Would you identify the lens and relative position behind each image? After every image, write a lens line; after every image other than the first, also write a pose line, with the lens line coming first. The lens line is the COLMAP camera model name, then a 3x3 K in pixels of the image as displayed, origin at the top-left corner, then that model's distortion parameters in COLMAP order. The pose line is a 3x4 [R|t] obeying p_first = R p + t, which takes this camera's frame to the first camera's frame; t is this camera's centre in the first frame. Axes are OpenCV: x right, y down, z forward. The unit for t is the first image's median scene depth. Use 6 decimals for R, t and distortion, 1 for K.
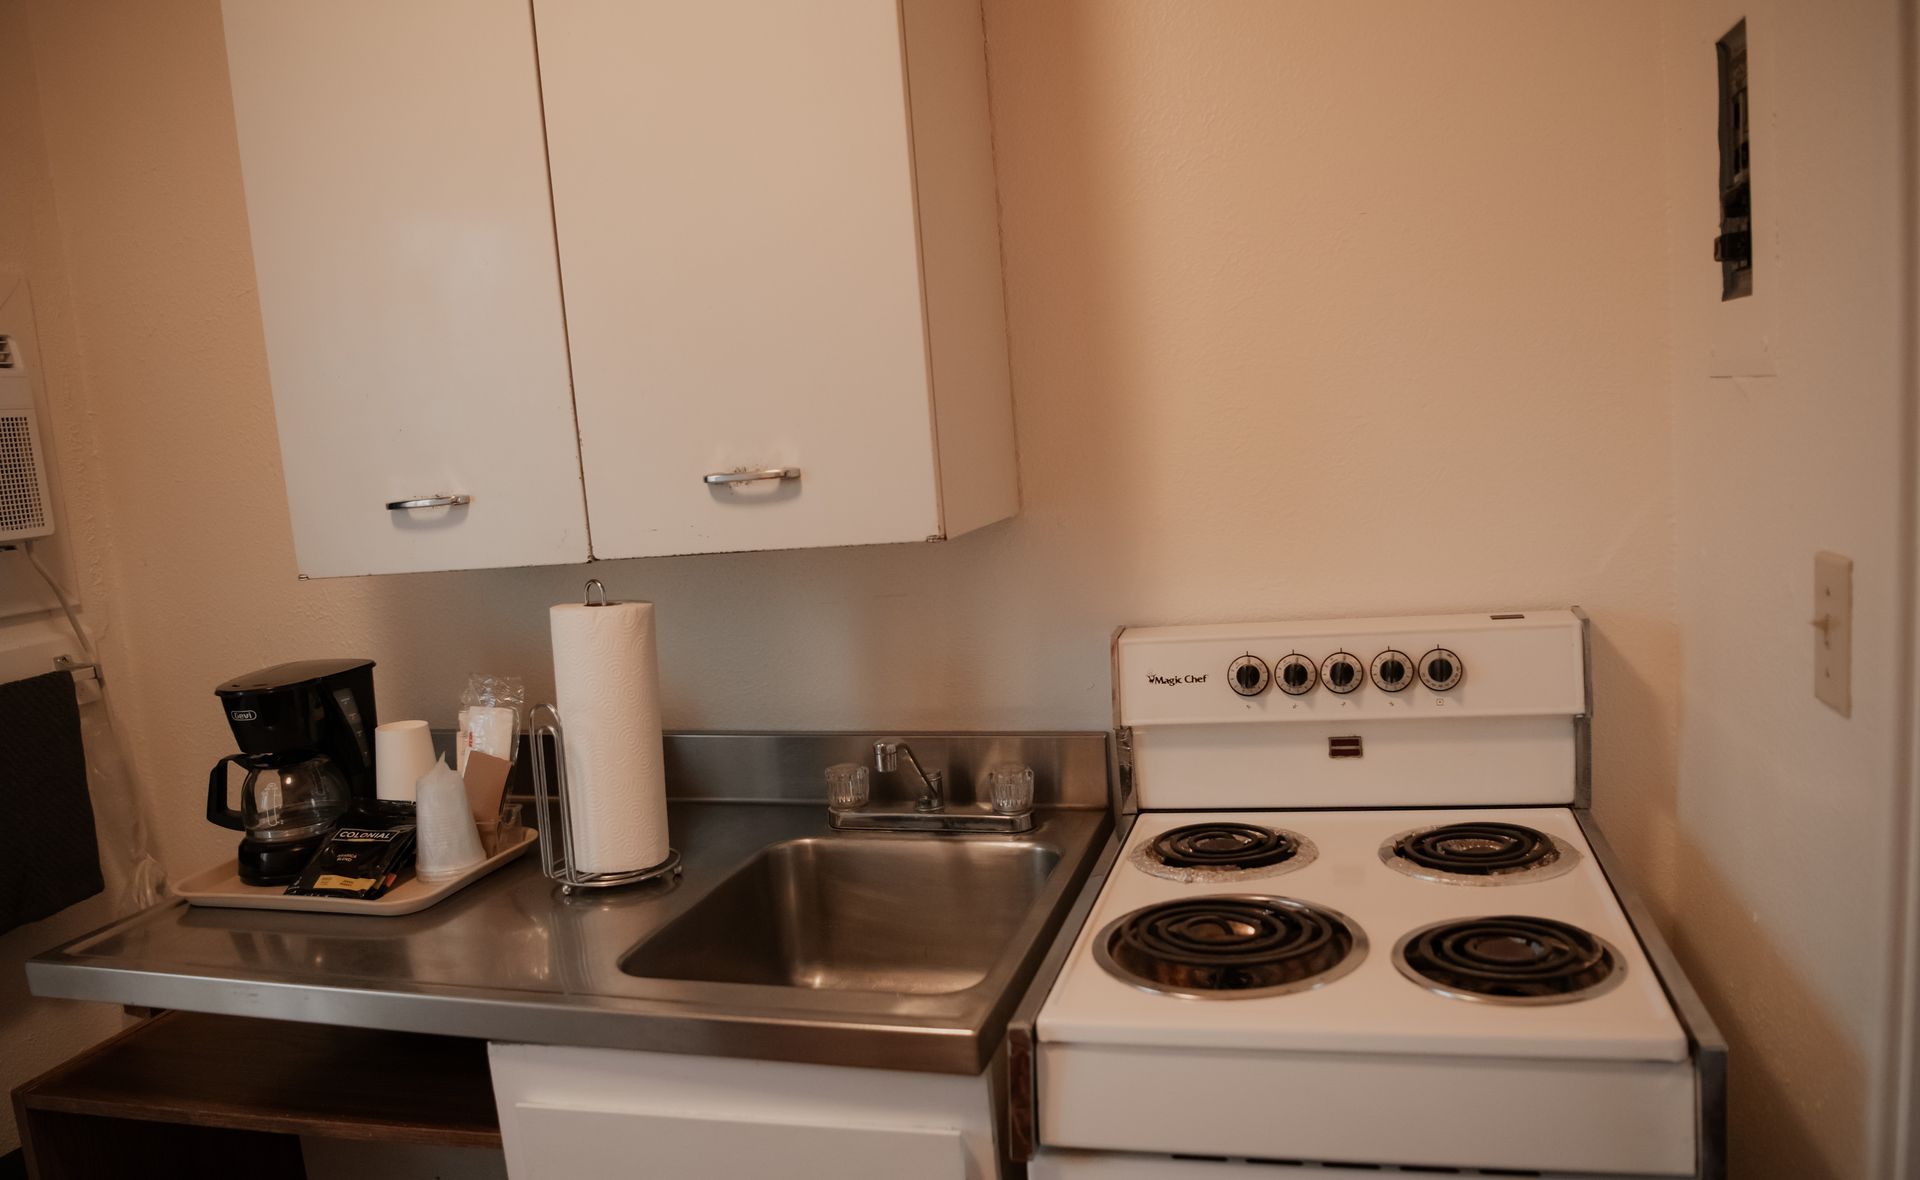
lens RADIAL K [[1326.0, 0, 978.8], [0, 1326.0, 625.1], [0, 0, 1]] dist [-0.057405, 0.004711]
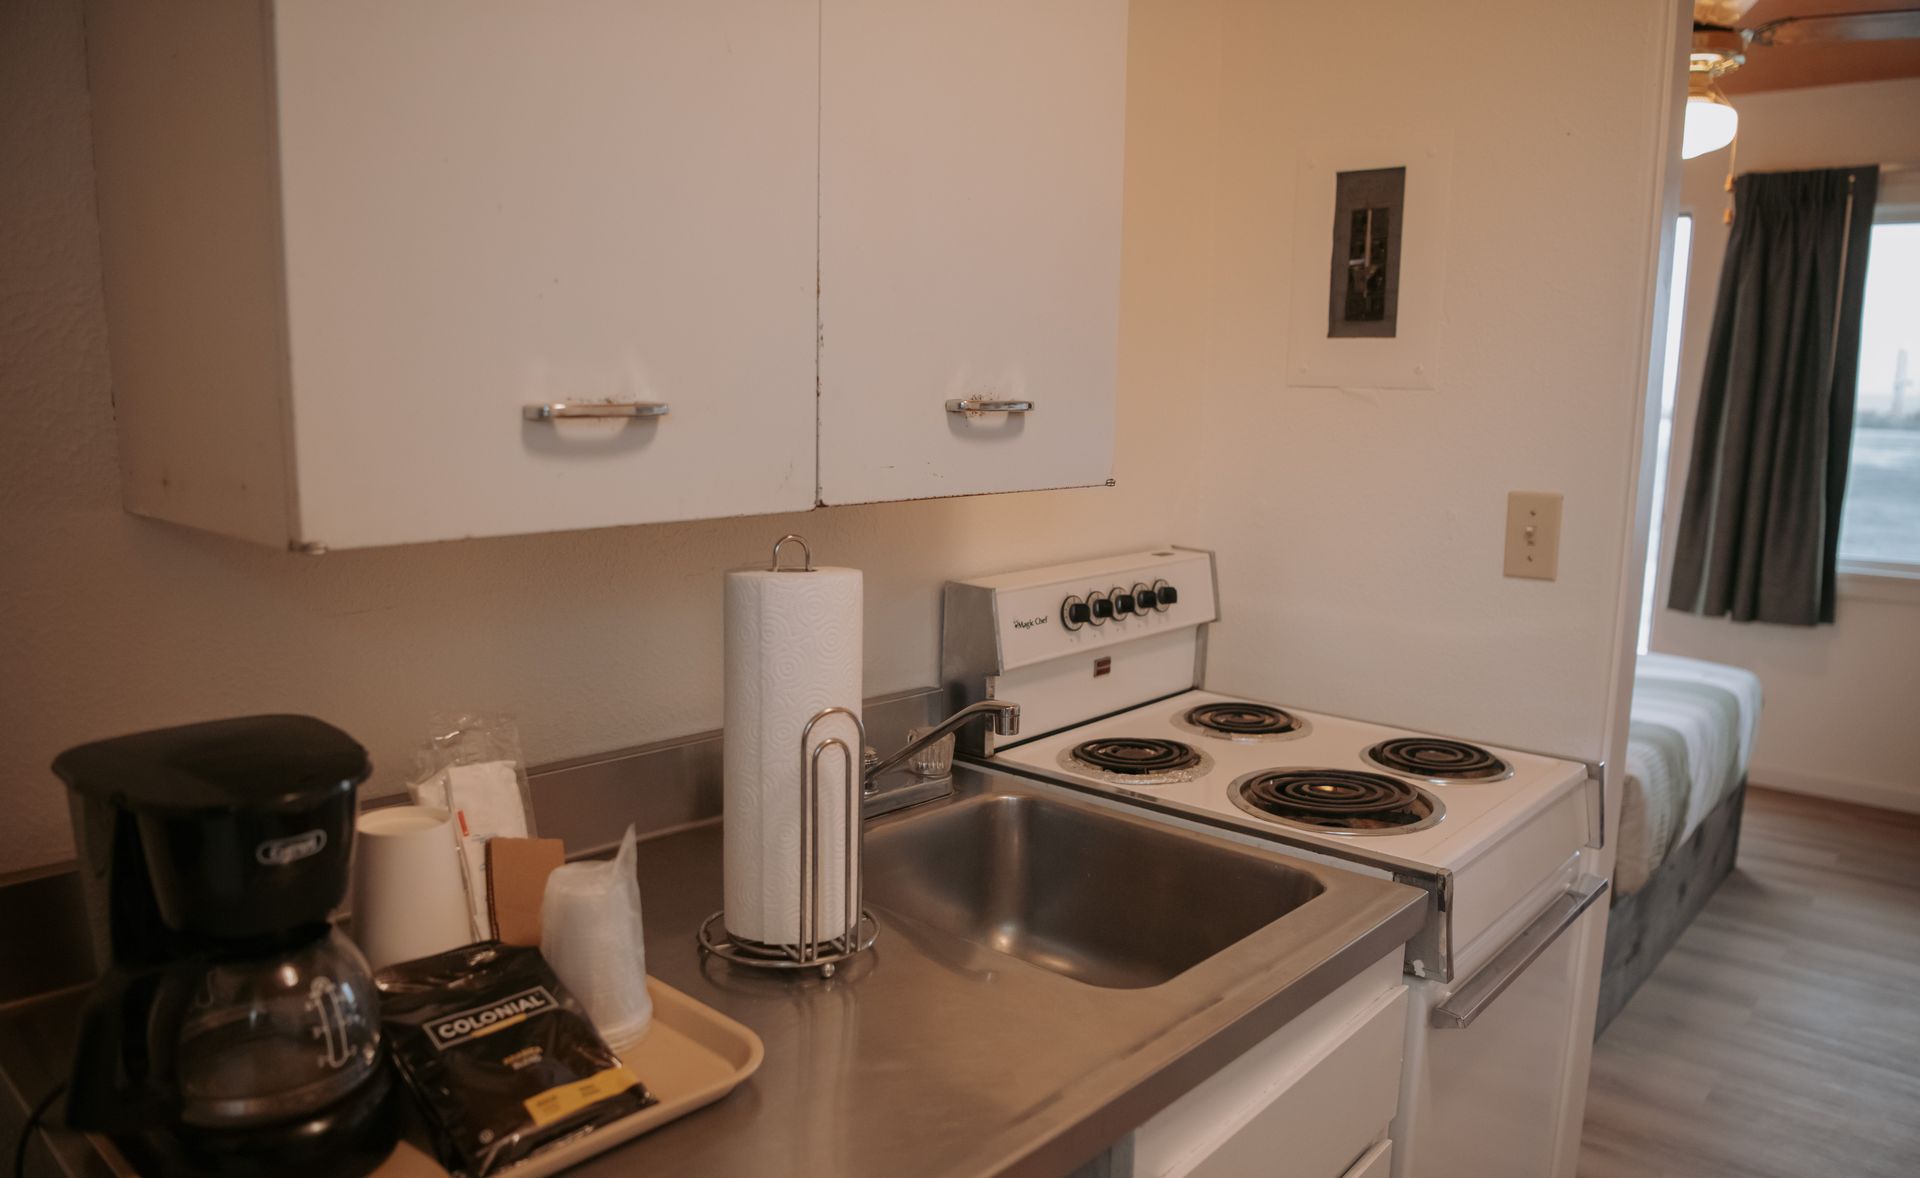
lens RADIAL K [[1347.6, 0, 956.6], [0, 1347.6, 638.6], [0, 0, 1]] dist [-0.060920, 0.021493]
pose [[0.436130, -0.084461, 0.895911, -0.915943], [0.084136, 0.995052, 0.052850, -0.009727], [-0.895942, 0.052329, 0.441078, 0.603111]]
